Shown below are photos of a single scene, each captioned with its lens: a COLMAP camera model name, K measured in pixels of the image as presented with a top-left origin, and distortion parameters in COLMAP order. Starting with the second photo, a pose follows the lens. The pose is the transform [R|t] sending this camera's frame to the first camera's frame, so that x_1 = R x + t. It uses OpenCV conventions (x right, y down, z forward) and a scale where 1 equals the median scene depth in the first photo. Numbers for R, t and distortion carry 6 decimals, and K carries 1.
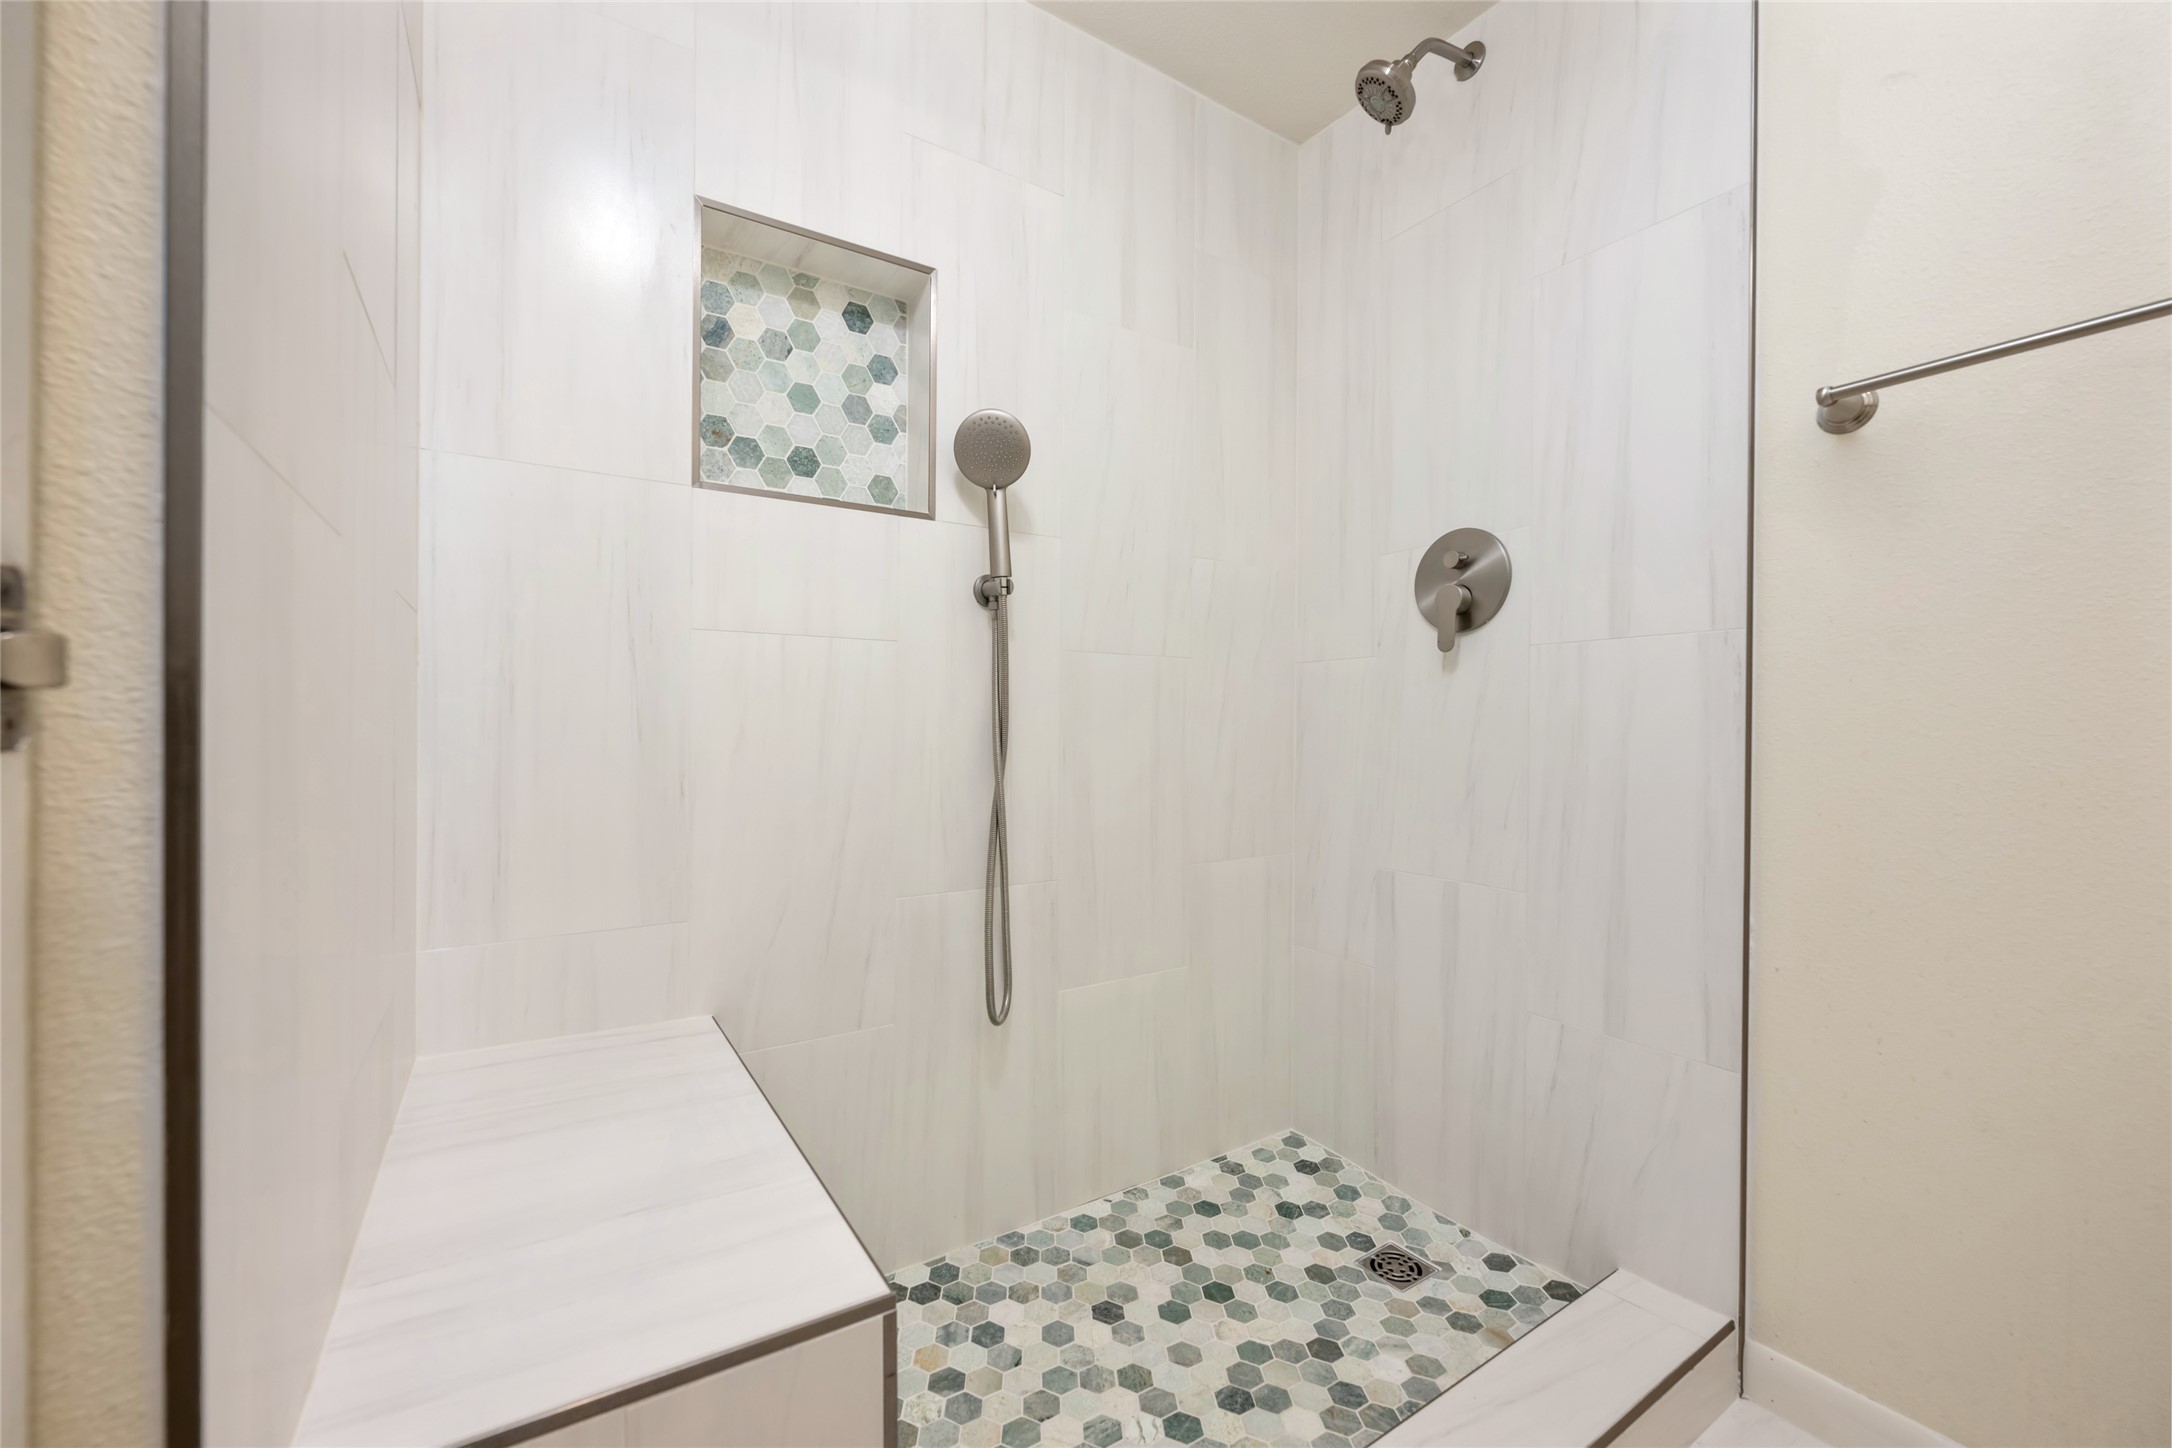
lens RADIAL K [[863.2, 0, 1085.2], [0, 863.2, 726.8], [0, 0, 1]] dist [-0.001274, 0.000039]
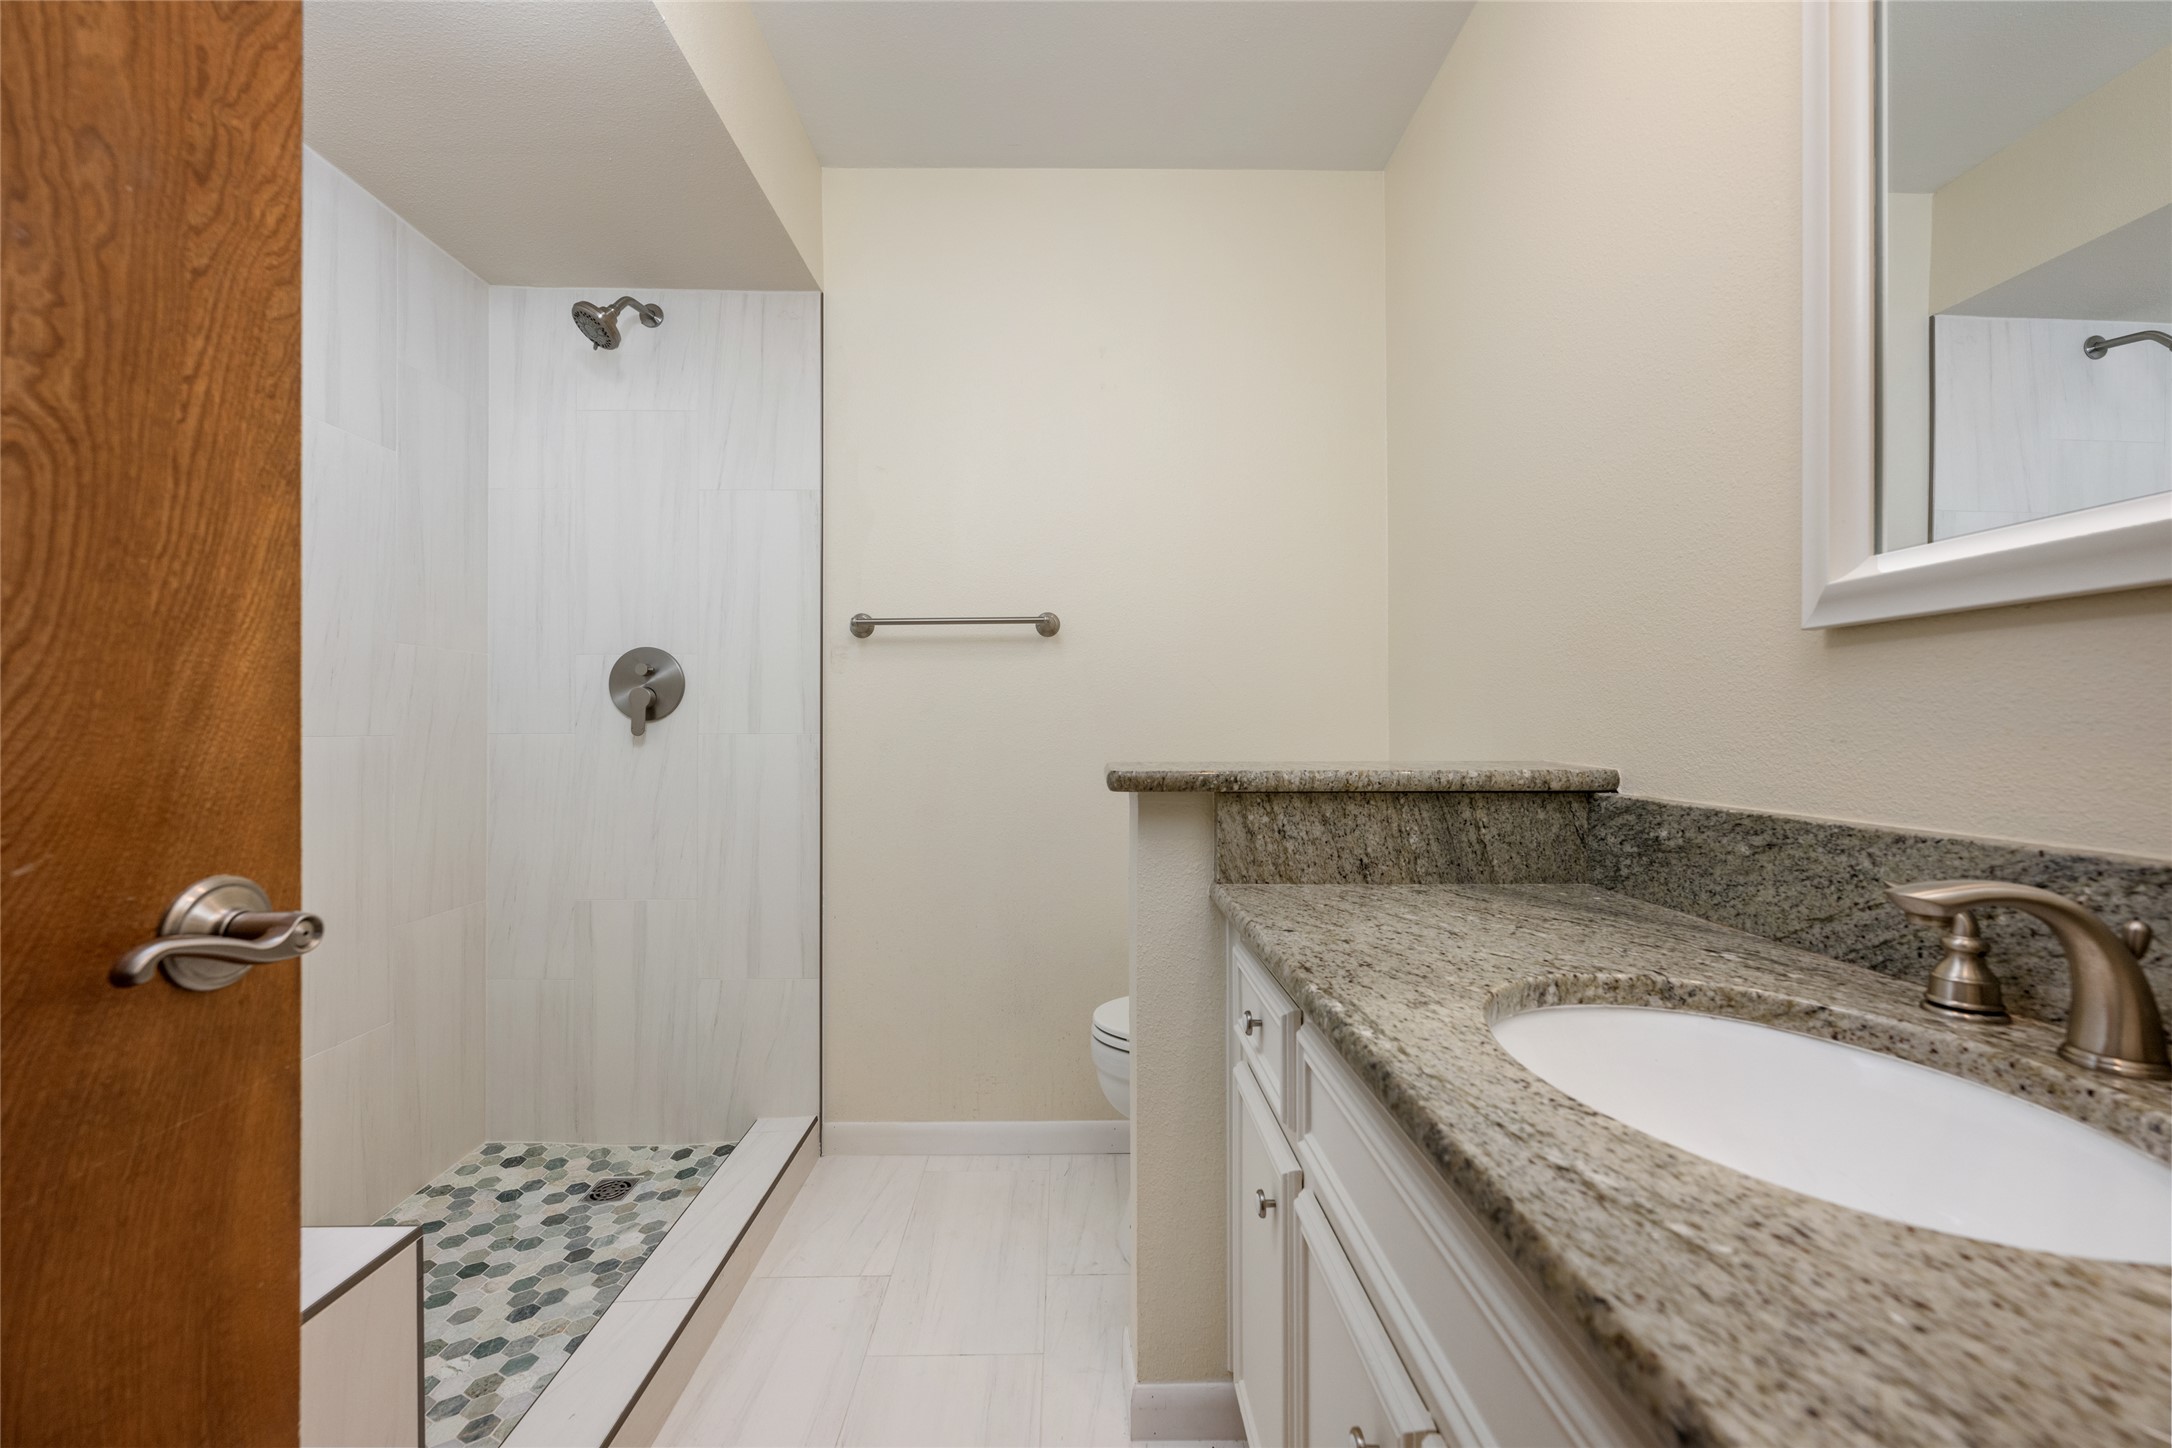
lens RADIAL K [[863.2, 0, 1085.2], [0, 863.2, 726.8], [0, 0, 1]] dist [-0.001274, 0.000039]
pose [[0.537323, -0.005391, 0.843359, -0.380590], [0.006631, 0.999976, 0.002167, -0.103565], [-0.843350, 0.004428, 0.537346, -0.366123]]
